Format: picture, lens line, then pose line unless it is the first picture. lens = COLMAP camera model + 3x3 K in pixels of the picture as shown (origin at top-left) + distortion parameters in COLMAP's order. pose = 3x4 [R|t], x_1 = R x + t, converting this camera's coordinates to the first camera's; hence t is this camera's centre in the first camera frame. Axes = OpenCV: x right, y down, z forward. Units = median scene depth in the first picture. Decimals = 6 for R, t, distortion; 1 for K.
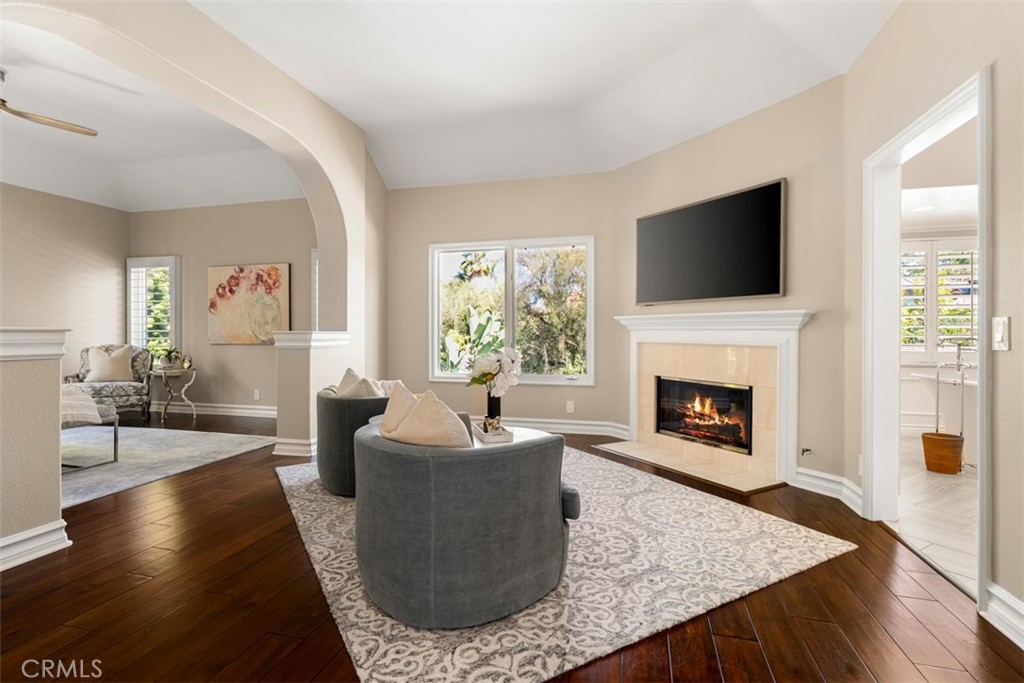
lens RADIAL K [[494.5, 0, 511.8], [0, 494.5, 335.4], [0, 0, 1]] dist [-0.002800, -0.000171]
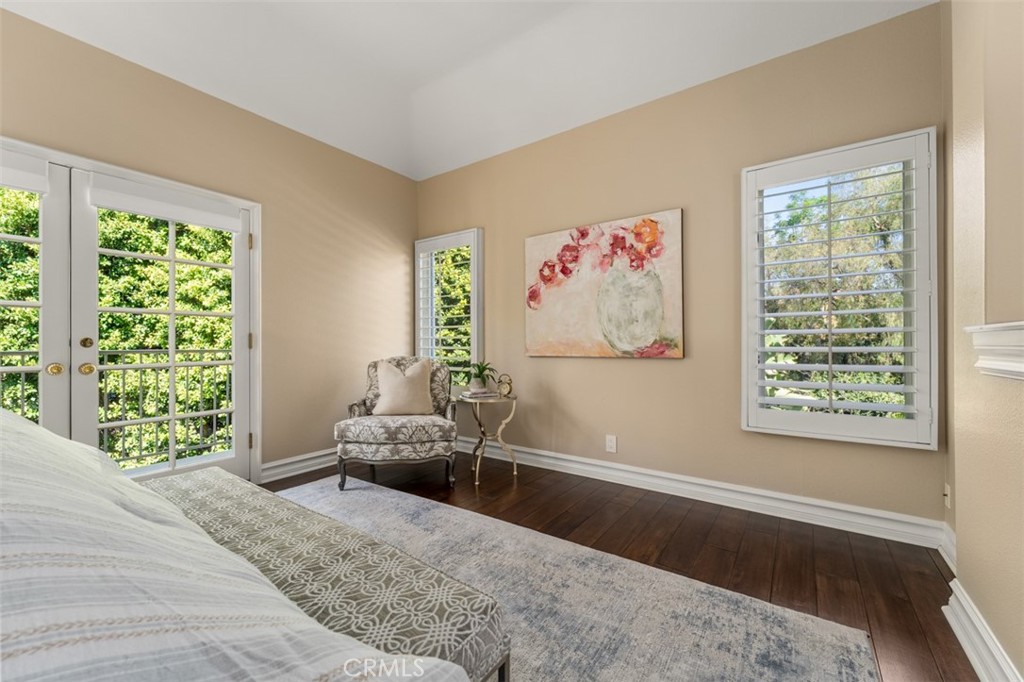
lens RADIAL K [[409.4, 0, 511.4], [0, 409.4, 344.5], [0, 0, 1]] dist [0.001720, 0.000017]
pose [[0.935950, -0.003445, -0.352117, -0.459410], [0.003555, 0.999994, -0.000335, 0.002257], [0.352116, -0.000938, 0.935956, 0.507808]]
